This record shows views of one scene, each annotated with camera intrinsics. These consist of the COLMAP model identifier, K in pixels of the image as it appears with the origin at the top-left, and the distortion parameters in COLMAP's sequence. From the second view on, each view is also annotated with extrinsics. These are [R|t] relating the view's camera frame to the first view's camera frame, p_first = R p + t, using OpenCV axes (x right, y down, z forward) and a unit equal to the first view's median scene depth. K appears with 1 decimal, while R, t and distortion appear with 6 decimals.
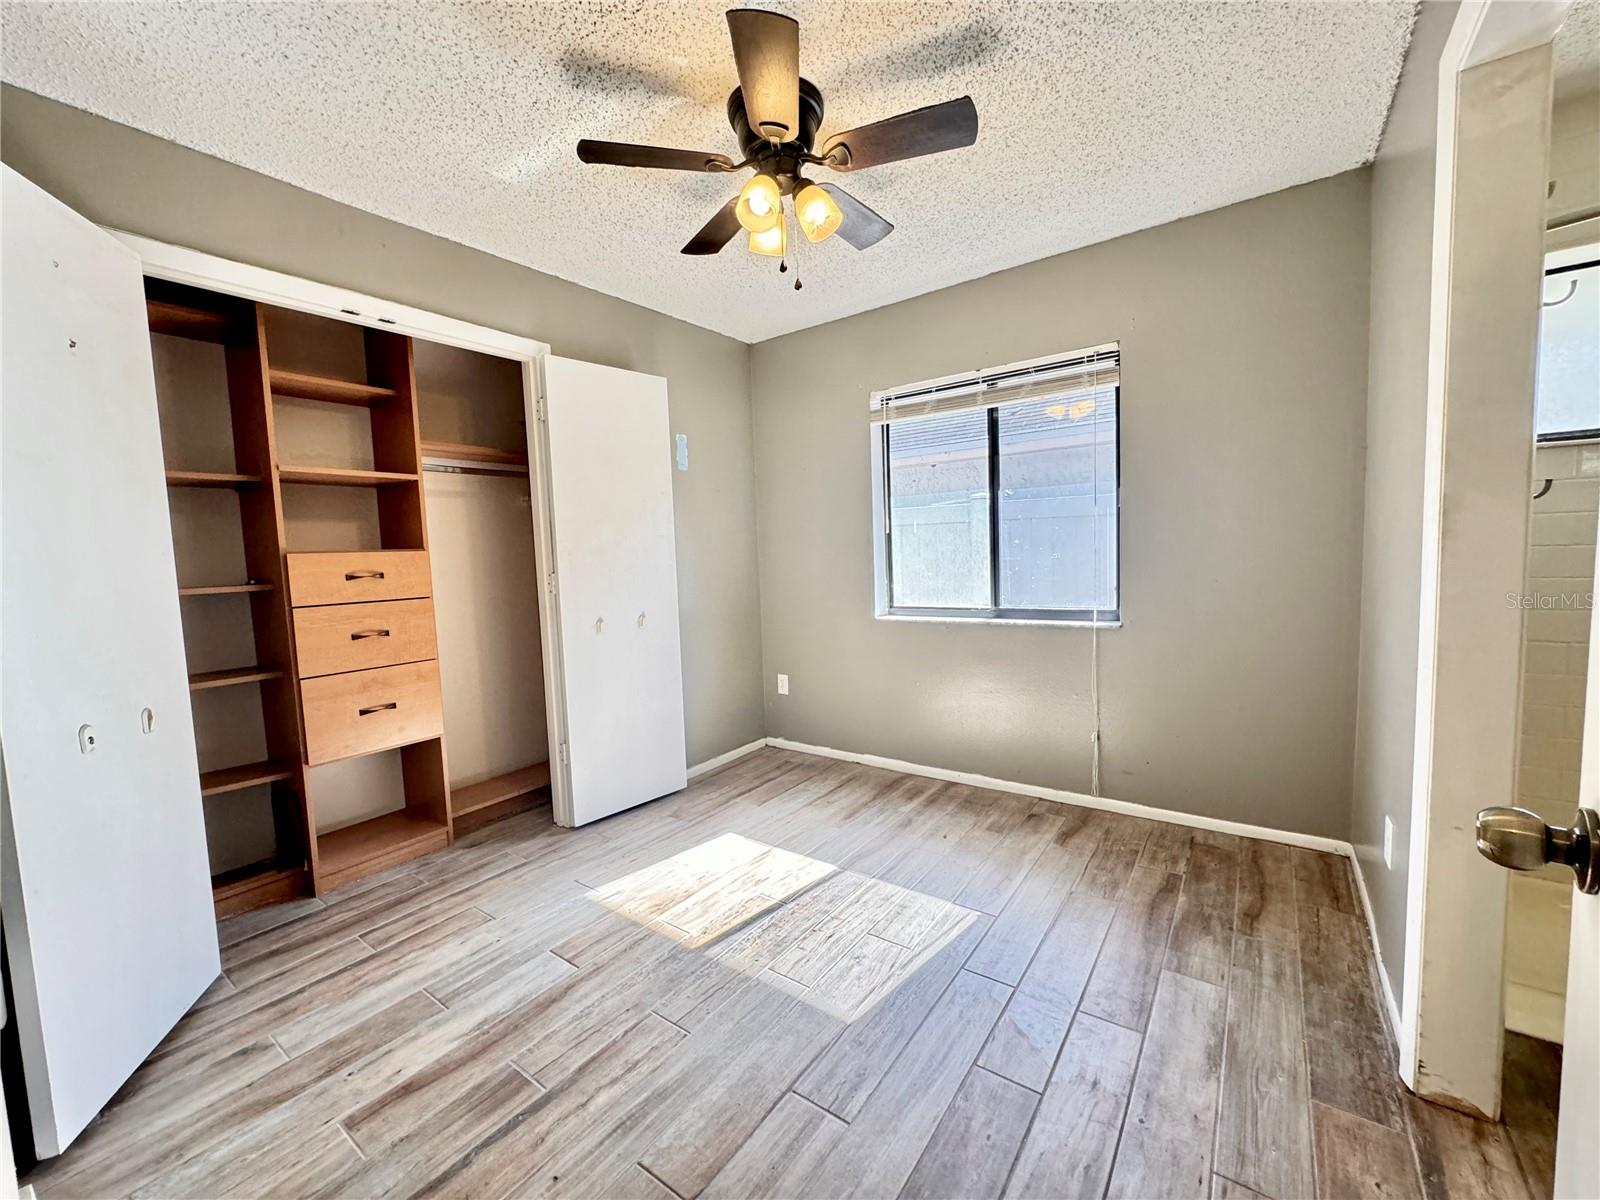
lens RADIAL K [[640.4, 0, 798.0], [0, 640.4, 601.7], [0, 0, 1]] dist [-0.000618, 0.000243]
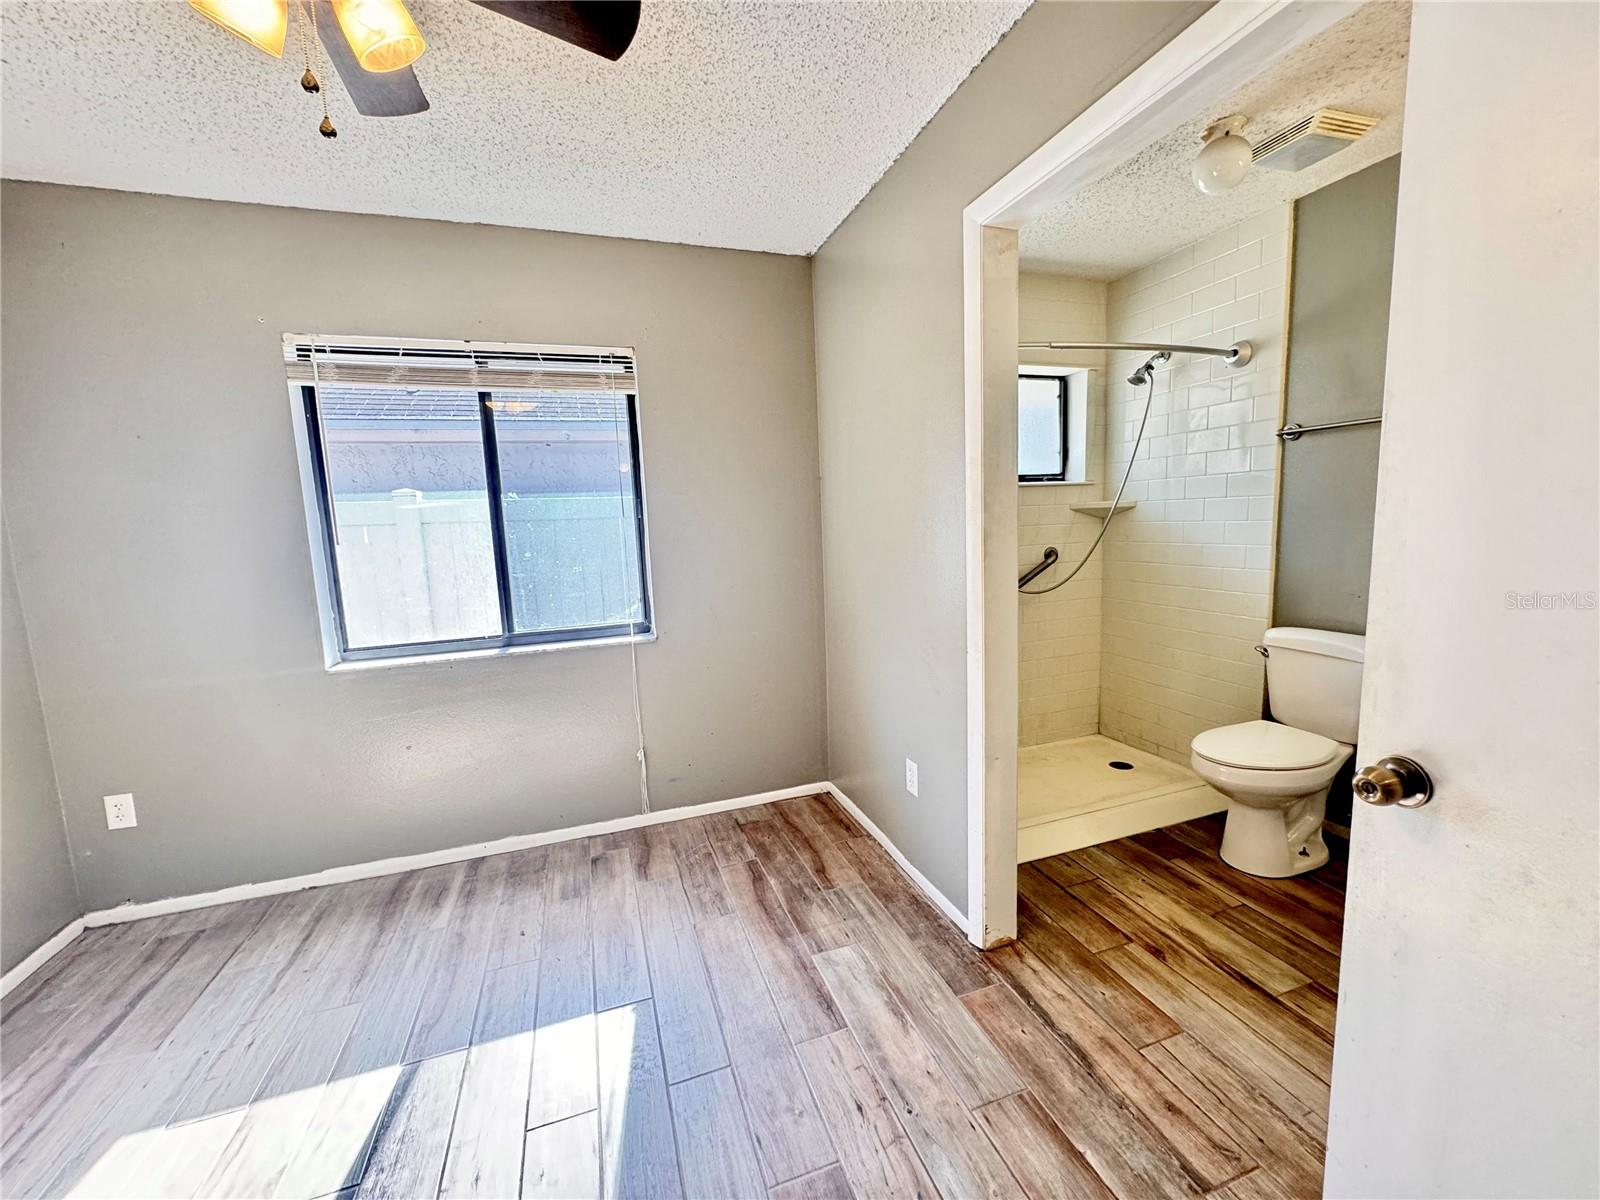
lens RADIAL K [[639.1, 0, 799.0], [0, 639.1, 601.7], [0, 0, 1]] dist [-0.001372, 0.000091]
pose [[0.573150, -0.089877, 0.814507, -0.210188], [0.082365, 0.995252, 0.051863, -0.062546], [-0.815300, 0.037361, 0.577832, 0.291655]]
